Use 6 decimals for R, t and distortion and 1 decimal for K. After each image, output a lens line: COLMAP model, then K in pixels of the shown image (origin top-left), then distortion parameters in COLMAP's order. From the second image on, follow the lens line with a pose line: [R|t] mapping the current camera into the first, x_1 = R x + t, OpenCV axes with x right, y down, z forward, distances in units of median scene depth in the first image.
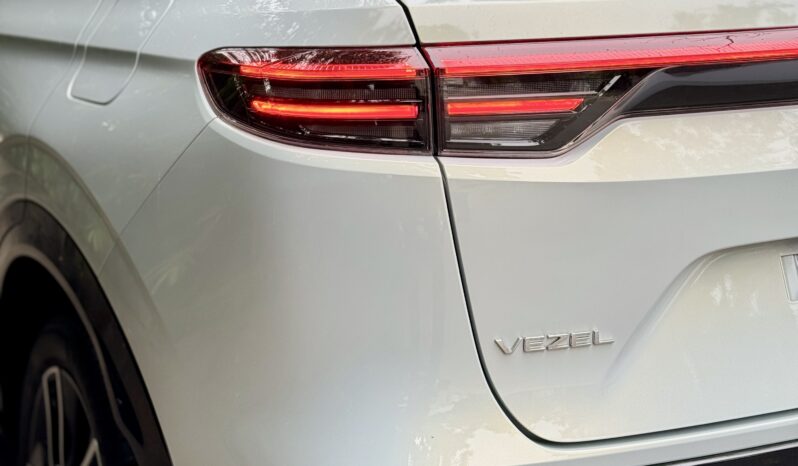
lens RADIAL K [[1212.8, 0, 399.0], [0, 1212.8, 233.0], [0, 0, 1]] dist [-0.190033, 2.053679]
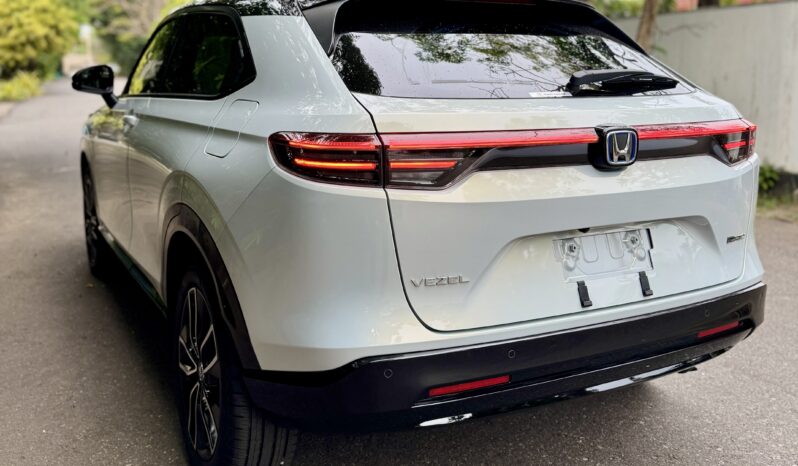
lens RADIAL K [[733.8, 0, 399.0], [0, 733.8, 233.0], [0, 0, 1]] dist [0.176455, -0.414723]
pose [[0.999642, 0.024999, -0.009521, 0.068209], [-0.025110, 0.999616, -0.011718, 0.025699], [0.009224, 0.011953, 0.999886, -0.234047]]
